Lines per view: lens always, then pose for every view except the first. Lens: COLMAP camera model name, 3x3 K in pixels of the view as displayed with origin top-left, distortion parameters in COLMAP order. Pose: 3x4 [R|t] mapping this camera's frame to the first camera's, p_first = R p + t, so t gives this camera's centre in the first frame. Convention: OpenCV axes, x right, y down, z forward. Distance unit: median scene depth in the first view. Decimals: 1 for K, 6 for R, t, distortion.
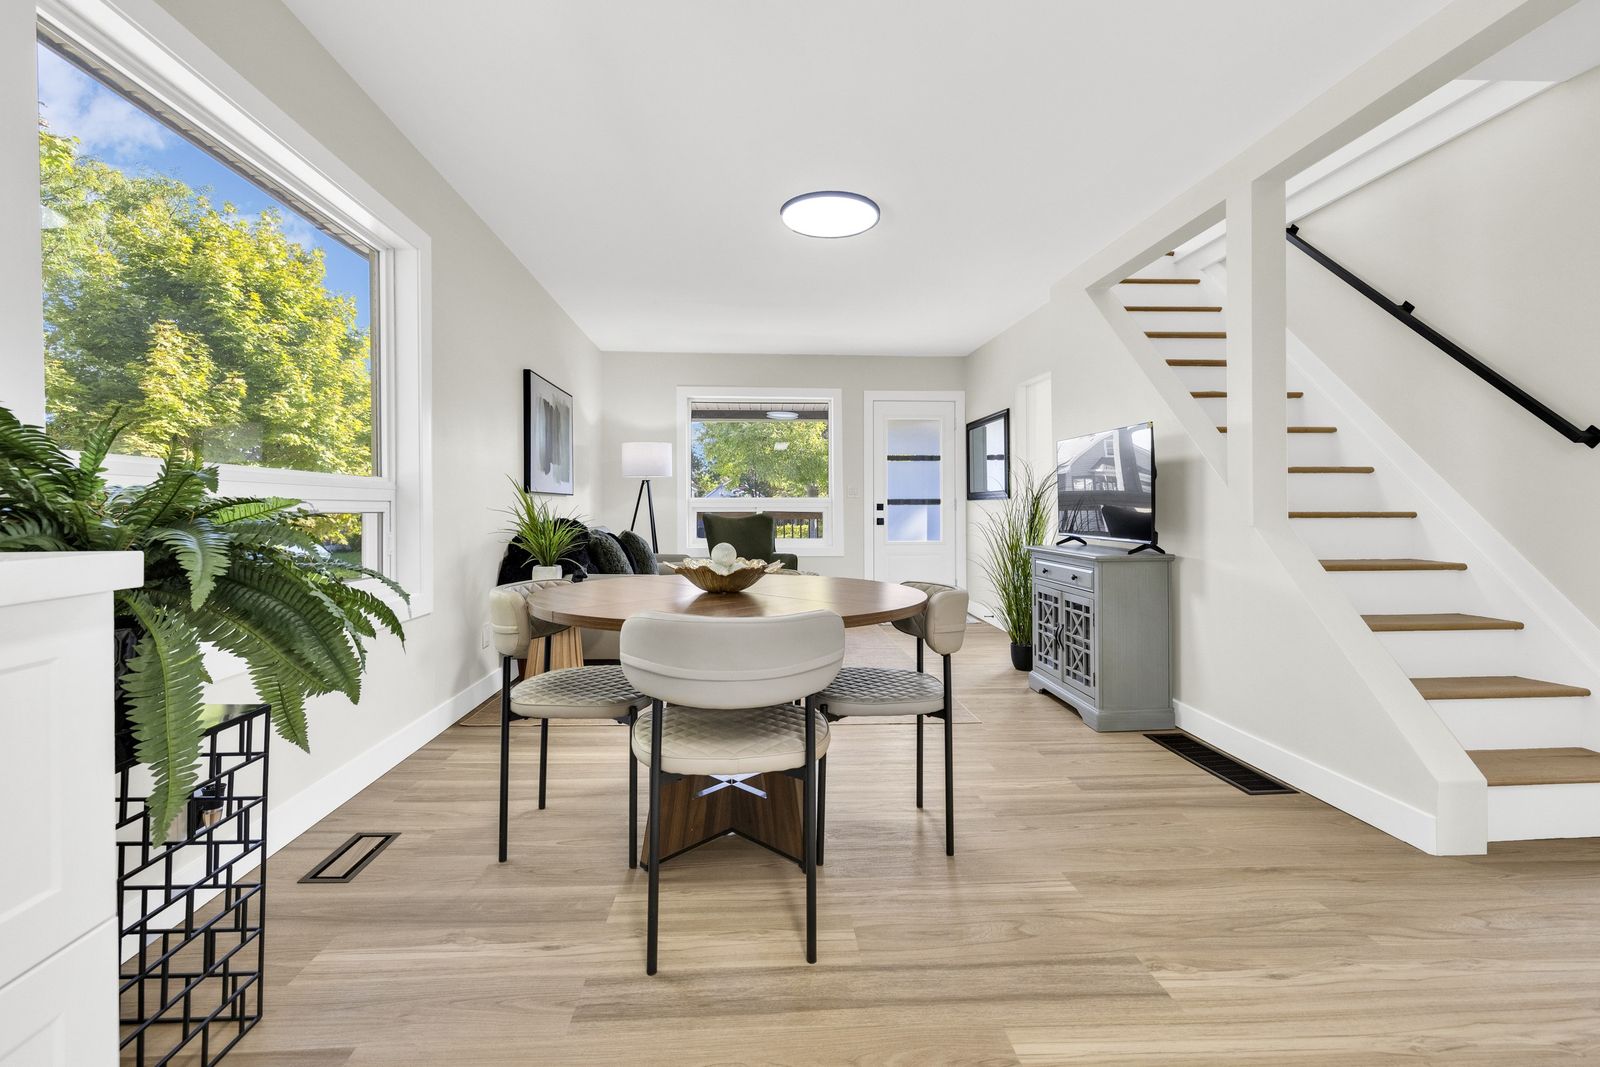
lens RADIAL K [[680.8, 0, 793.3], [0, 680.8, 510.7], [0, 0, 1]] dist [-0.000834, 0.000075]
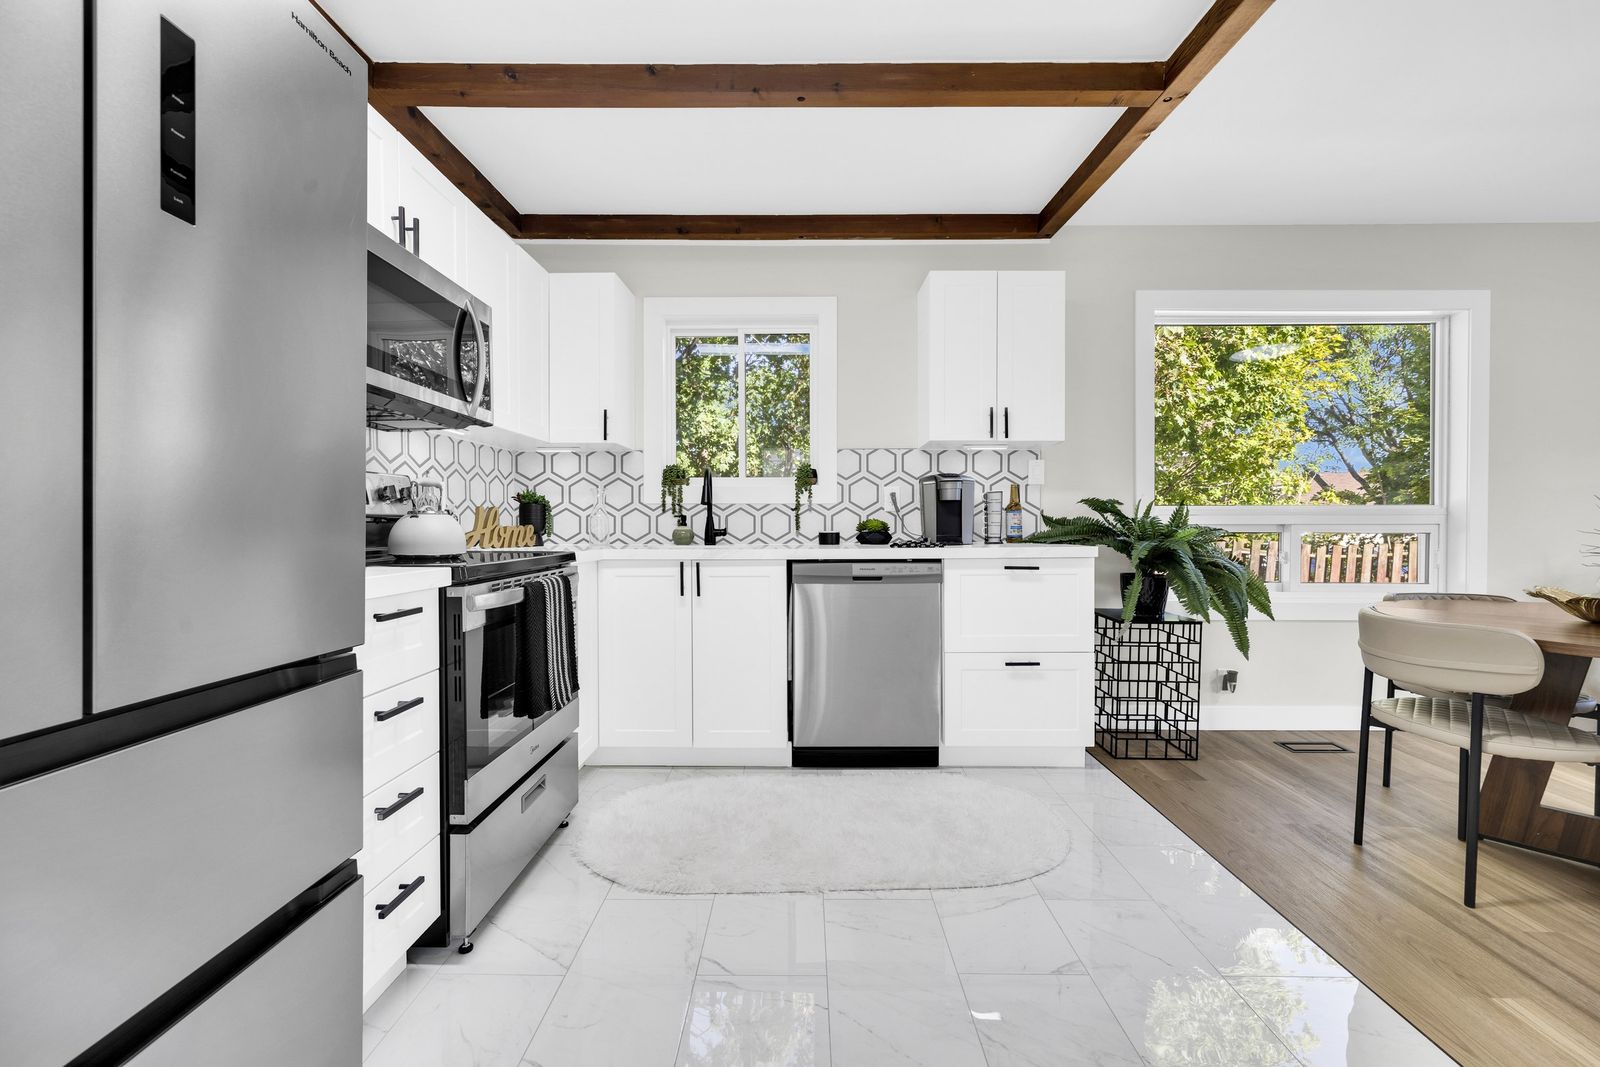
lens RADIAL K [[666.2, 0, 796.6], [0, 666.2, 530.3], [0, 0, 1]] dist [-0.000348, 0.000193]
pose [[-0.074195, 0.016793, -0.997102, 0.414355], [-0.002496, 0.999852, 0.017025, -0.011930], [0.997241, 0.003752, -0.074142, -0.041236]]
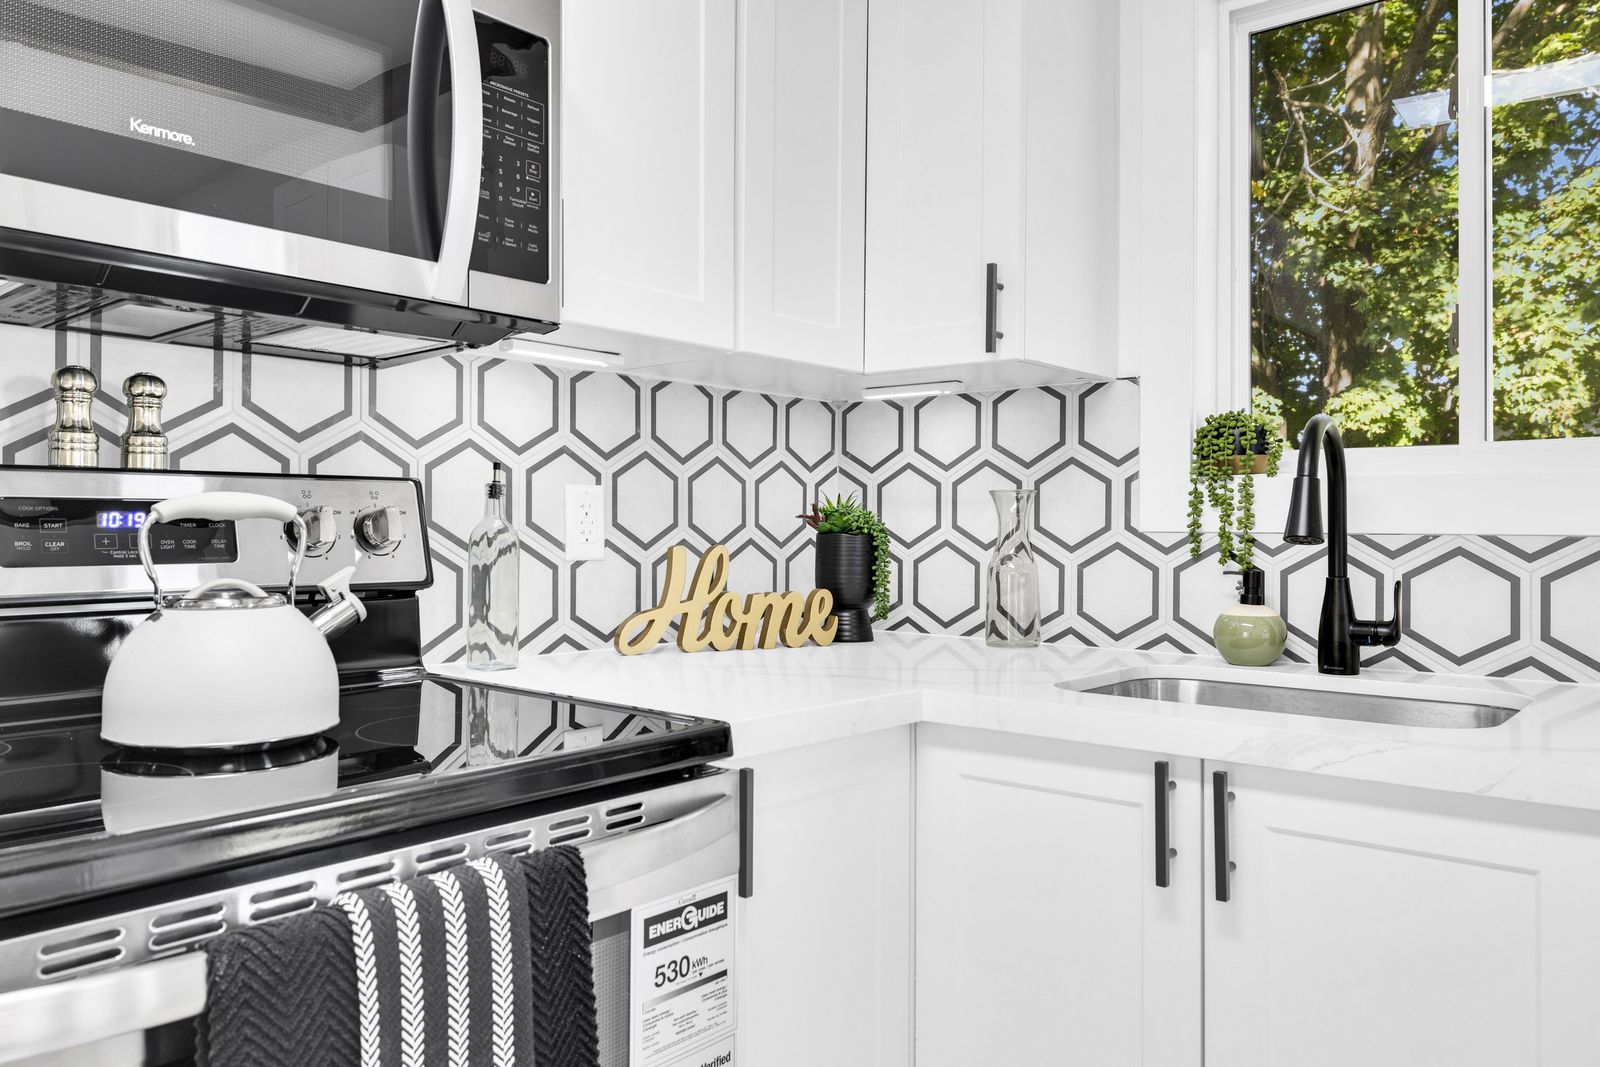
lens RADIAL K [[1163.1, 0, 798.3], [0, 1163.1, 513.5], [0, 0, 1]] dist [-0.000934, -0.000337]
pose [[-0.685875, -0.006493, -0.727690, 0.116825], [-0.004742, 0.999979, -0.004453, -0.031643], [0.727704, 0.000396, -0.685891, -0.055449]]
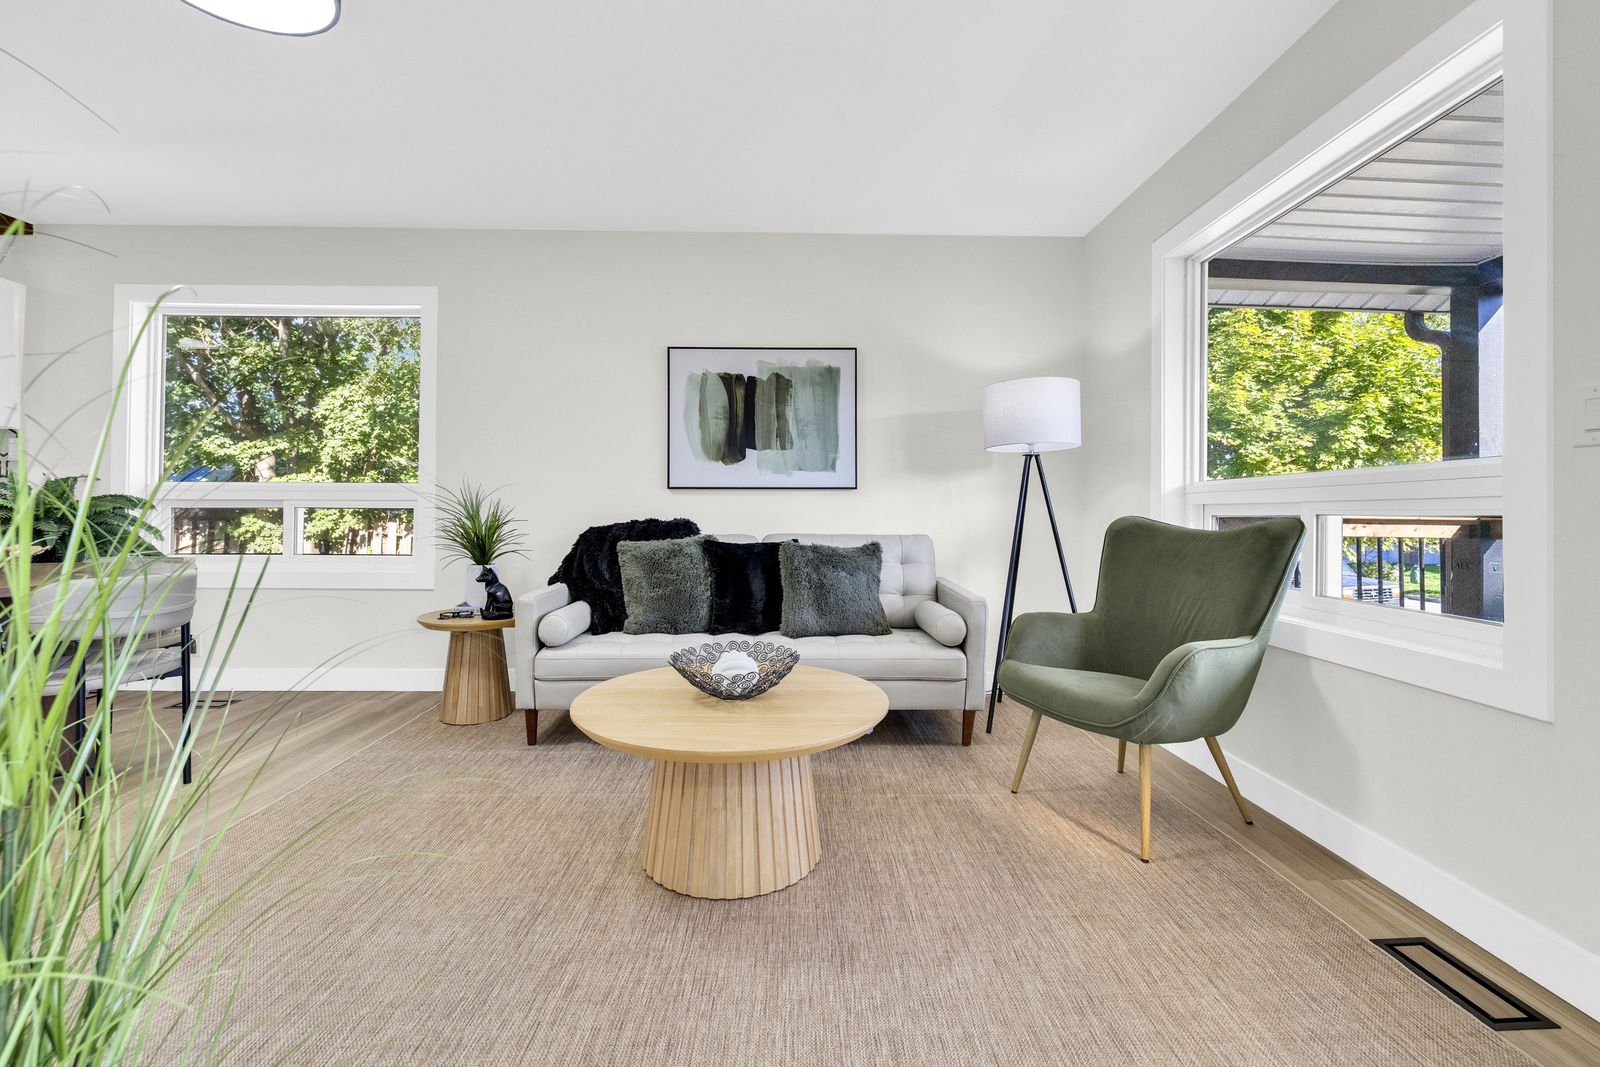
lens RADIAL K [[680.8, 0, 793.3], [0, 680.8, 510.7], [0, 0, 1]] dist [-0.000834, 0.000075]
pose [[-0.053276, -0.005485, -0.998565, 0.418274], [-0.008137, 0.999954, -0.005058, 0.004147], [0.998547, 0.007856, -0.053319, 1.071788]]
